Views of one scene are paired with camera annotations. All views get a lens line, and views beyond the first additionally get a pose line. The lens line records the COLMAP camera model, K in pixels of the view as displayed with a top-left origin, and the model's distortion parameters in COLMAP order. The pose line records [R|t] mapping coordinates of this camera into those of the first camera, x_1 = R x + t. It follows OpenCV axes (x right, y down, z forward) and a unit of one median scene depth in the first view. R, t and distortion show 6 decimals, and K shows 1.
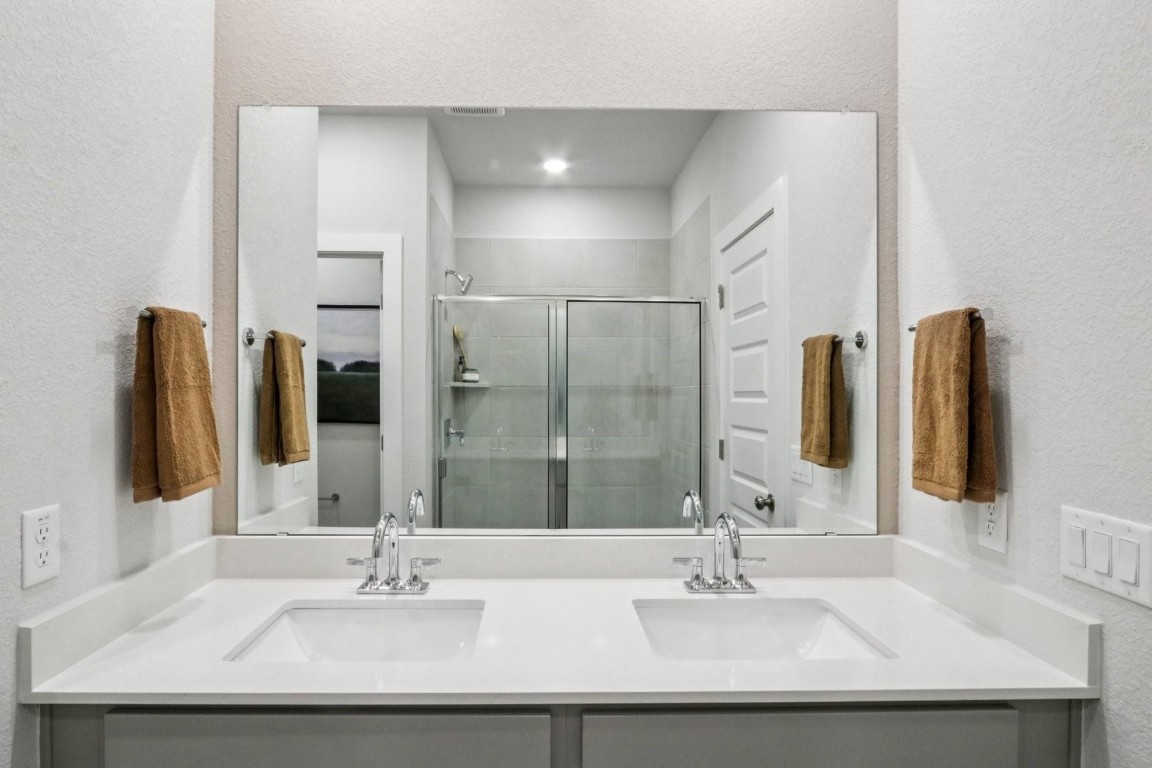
lens RADIAL K [[654.2, 0, 576.0], [0, 654.2, 384.0], [0, 0, 1]] dist [-0.002799, -0.001163]
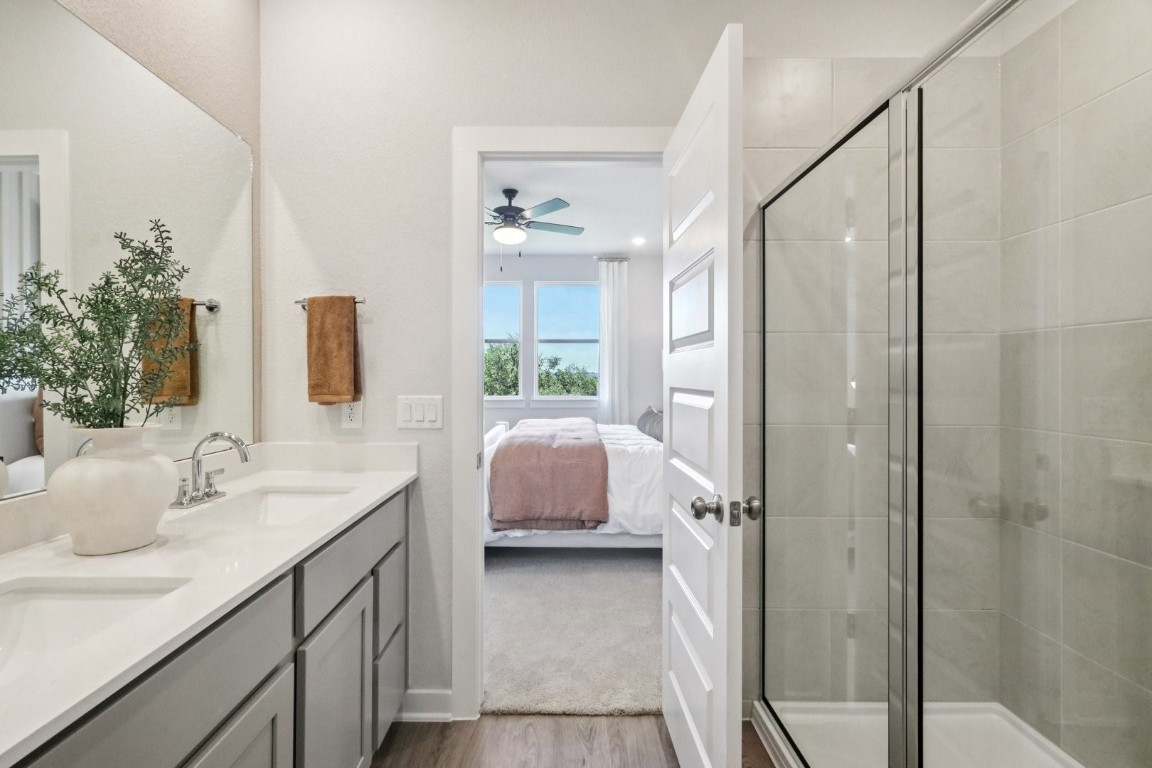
lens RADIAL K [[557.8, 0, 573.8], [0, 557.8, 369.8], [0, 0, 1]] dist [-0.000295, -0.000016]
pose [[-0.010354, -0.003694, 0.999940, -0.939313], [0.007655, 0.999964, 0.003773, 0.086079], [-0.999917, 0.007694, -0.010326, 0.388015]]
